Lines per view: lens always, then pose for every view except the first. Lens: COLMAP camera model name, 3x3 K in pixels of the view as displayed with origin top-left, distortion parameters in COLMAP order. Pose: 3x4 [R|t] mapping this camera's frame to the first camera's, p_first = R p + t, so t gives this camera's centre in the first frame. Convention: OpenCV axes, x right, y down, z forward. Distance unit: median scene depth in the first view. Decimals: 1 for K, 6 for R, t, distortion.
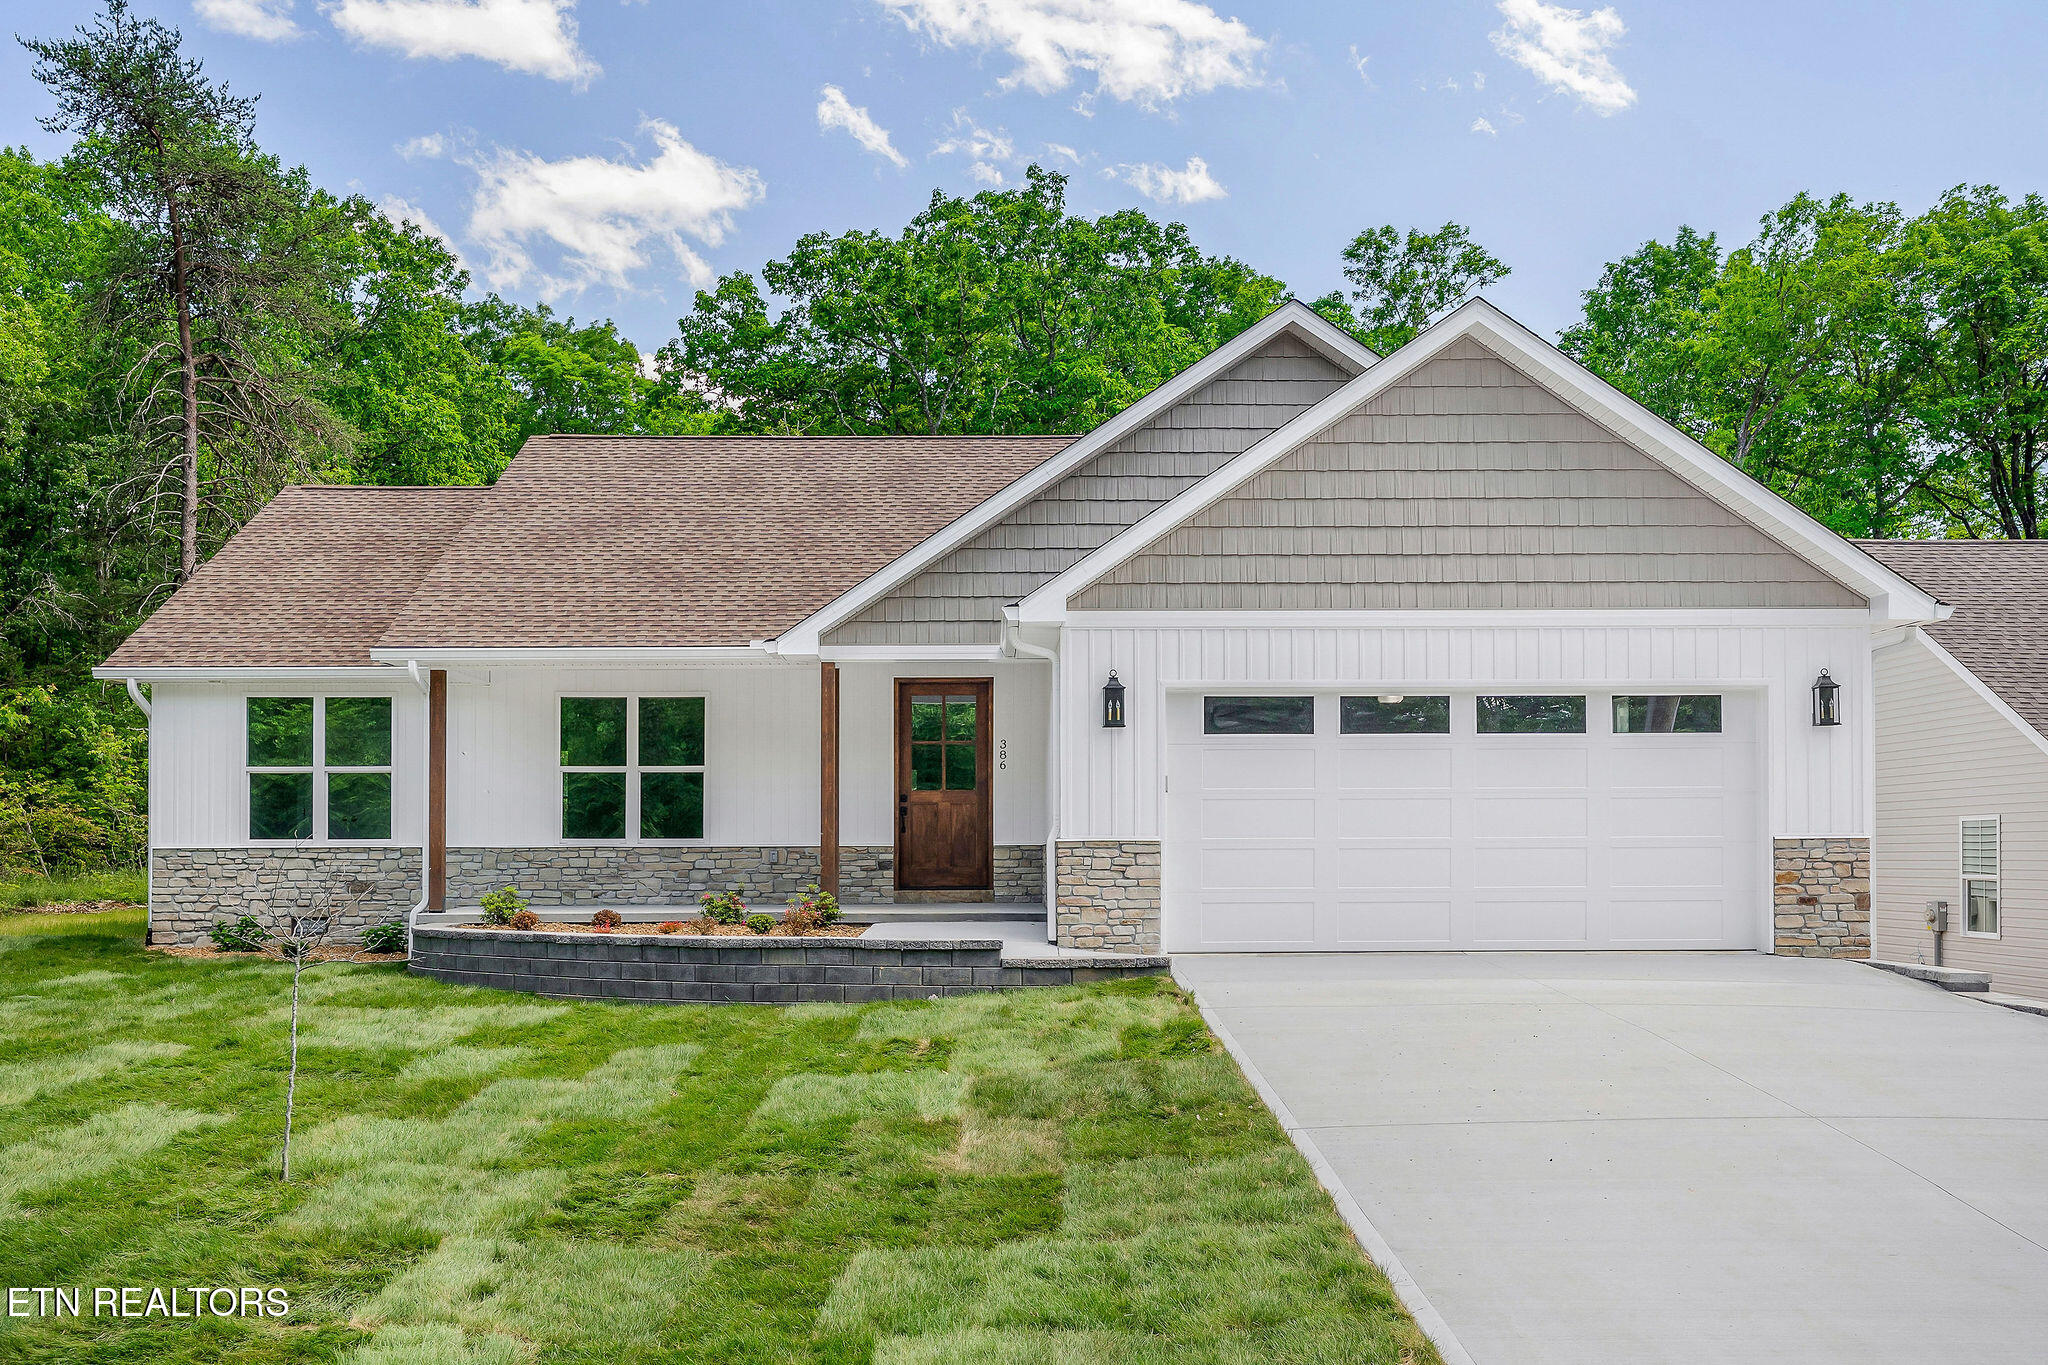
lens RADIAL K [[1834.7, 0, 1022.2], [0, 1834.7, 723.6], [0, 0, 1]] dist [0.001694, 0.000178]
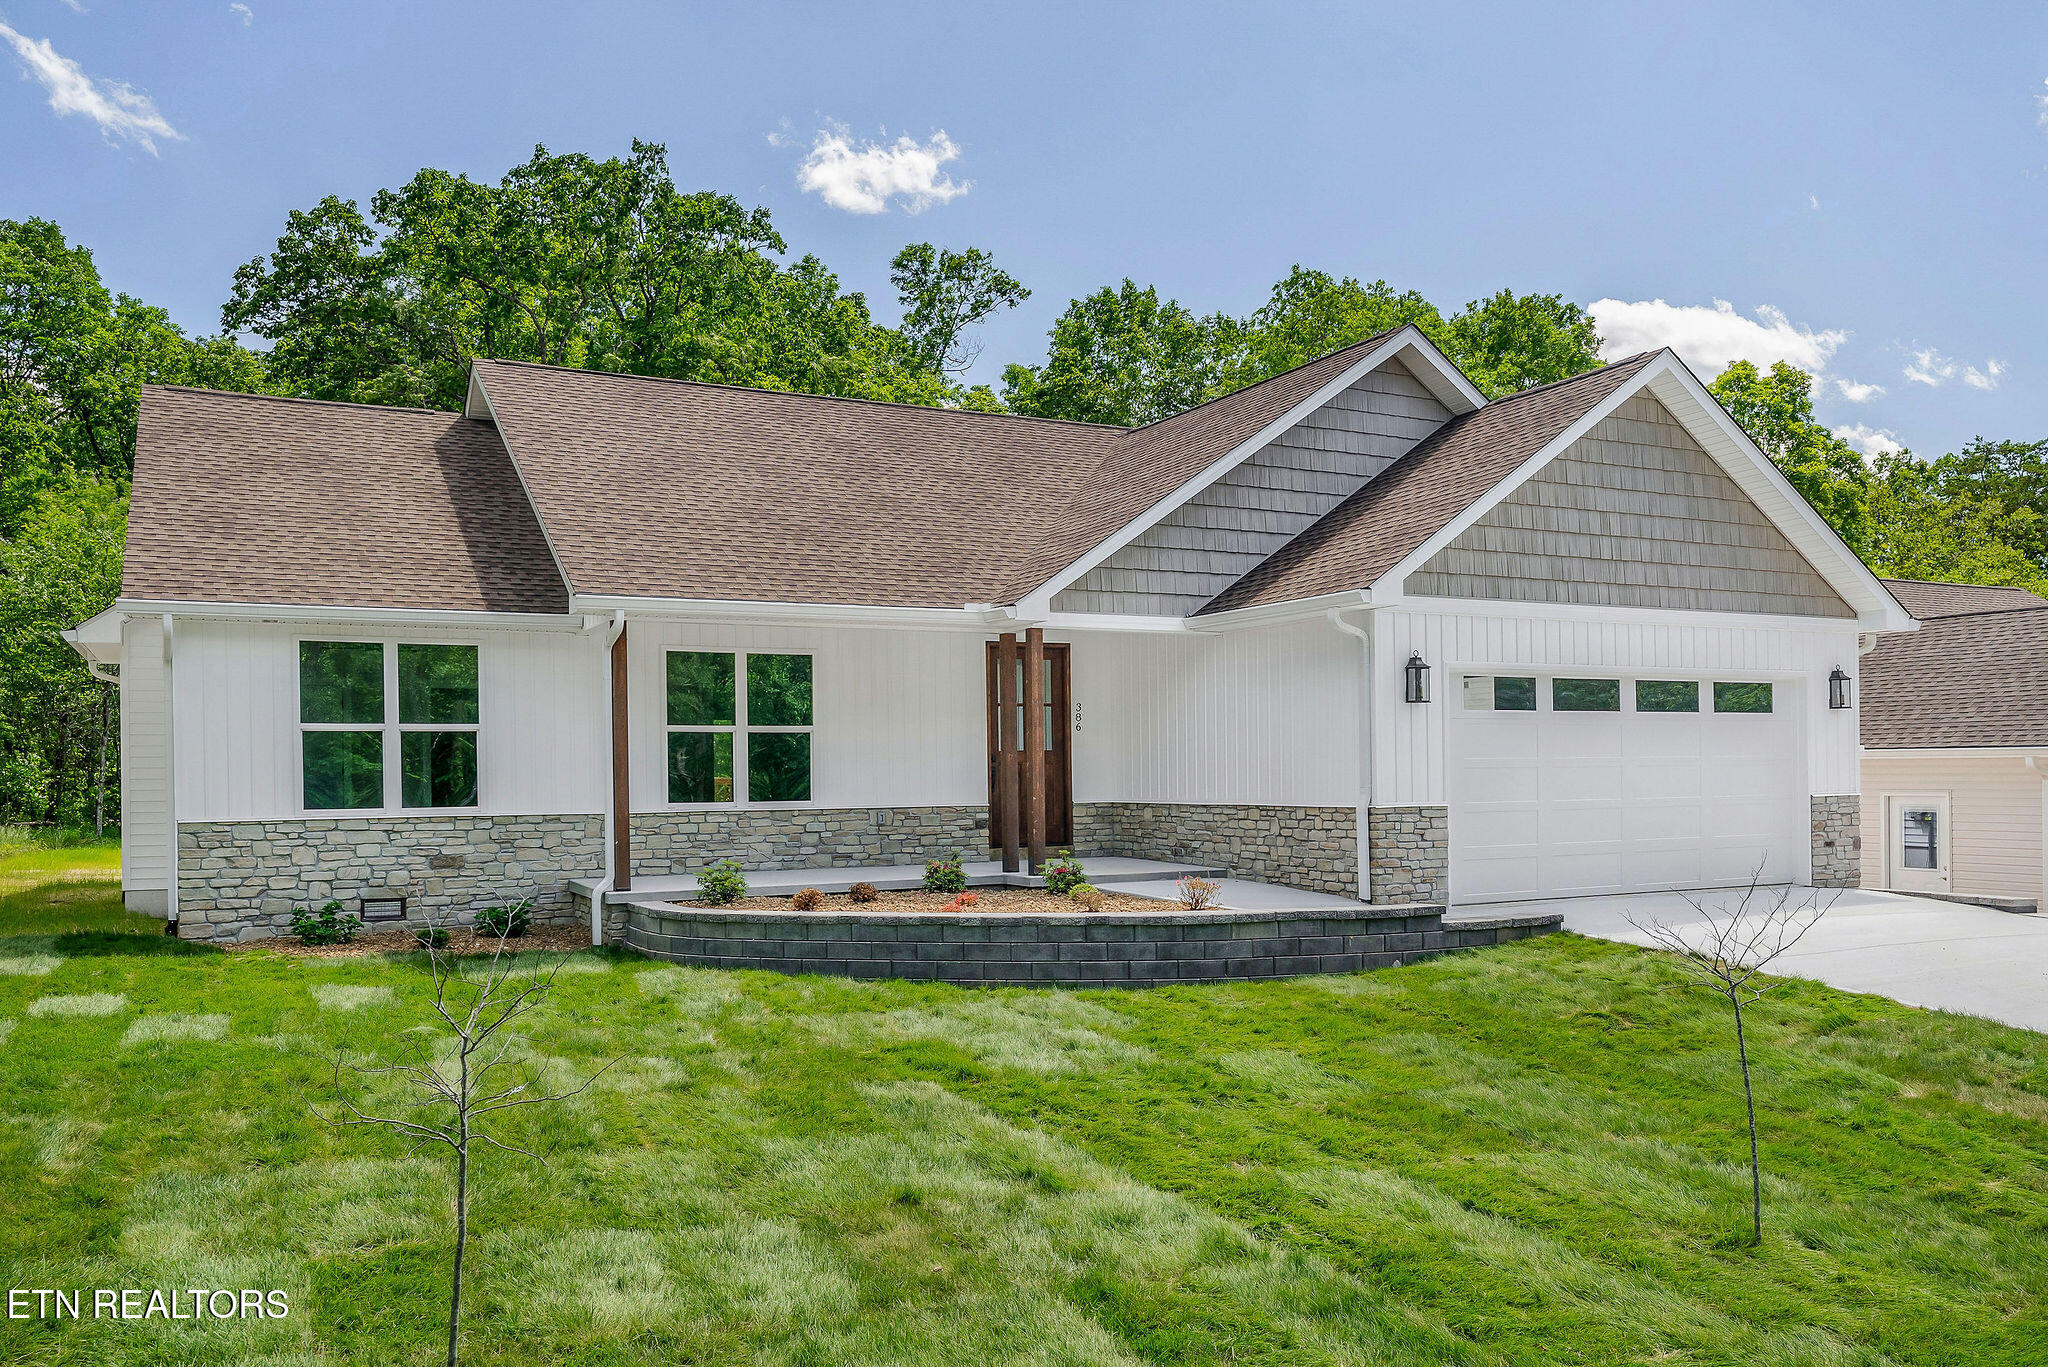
lens RADIAL K [[1576.3, 0, 1024.0], [0, 1576.3, 683.5], [0, 0, 1]] dist [0.003135, -0.002471]
pose [[0.894146, 0.019035, 0.447371, -0.453095], [-0.024590, 0.999676, 0.006614, -0.007888], [-0.447100, -0.016915, 0.894324, 0.205201]]
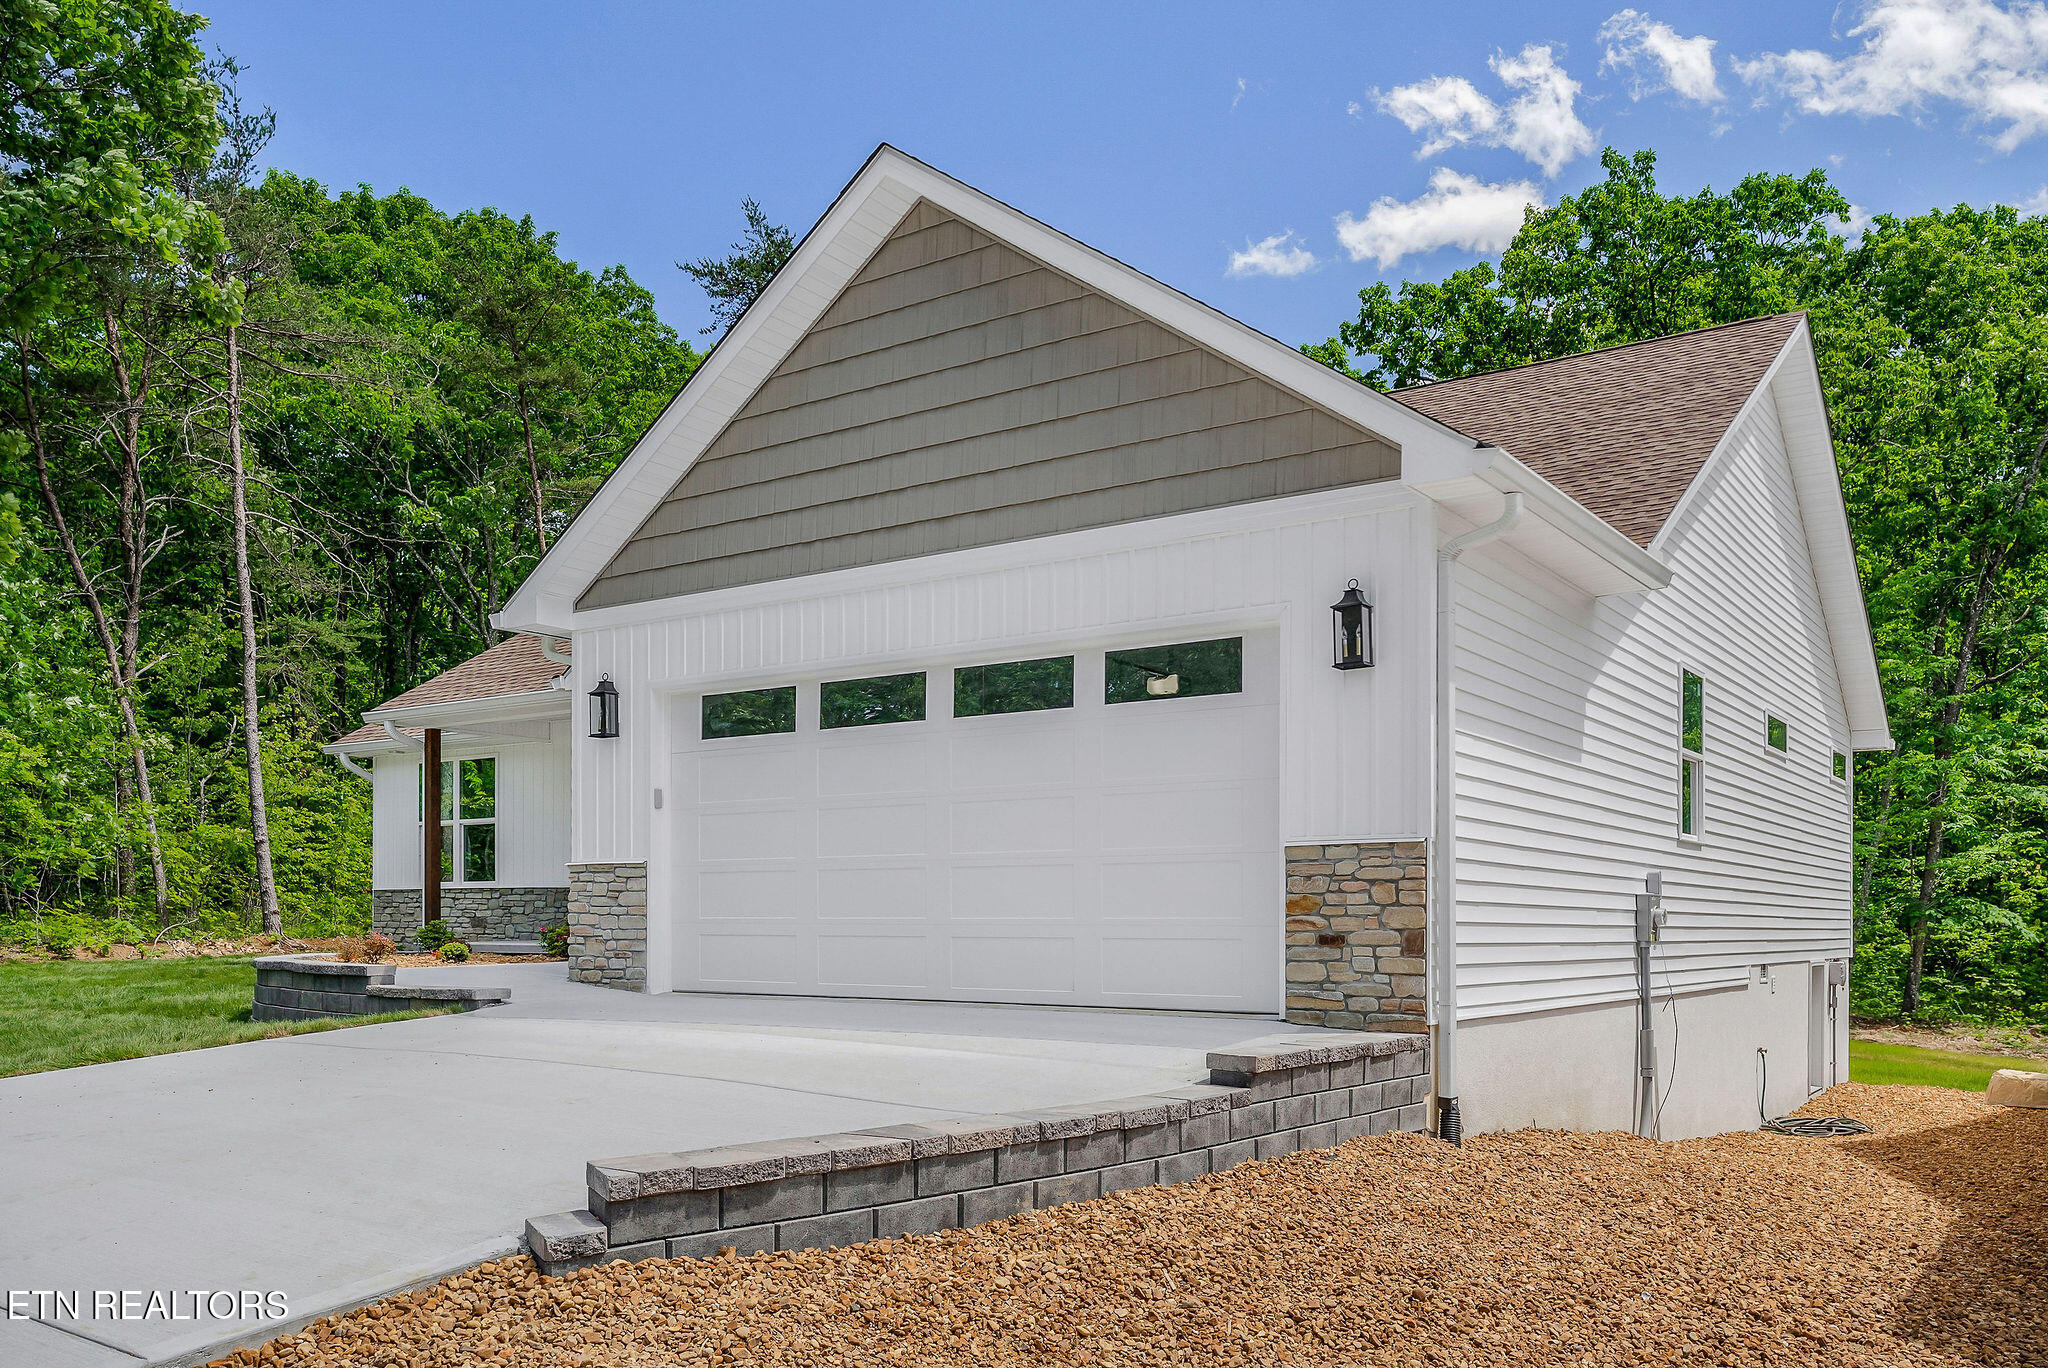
lens RADIAL K [[1648.9, 0, 1027.5], [0, 1648.9, 840.9], [0, 0, 1]] dist [-0.006108, -0.001619]
pose [[0.806794, -0.023025, -0.590385, 0.537303], [0.034378, 0.999377, 0.008005, 0.041477], [0.589832, -0.026755, 0.807082, 0.366354]]
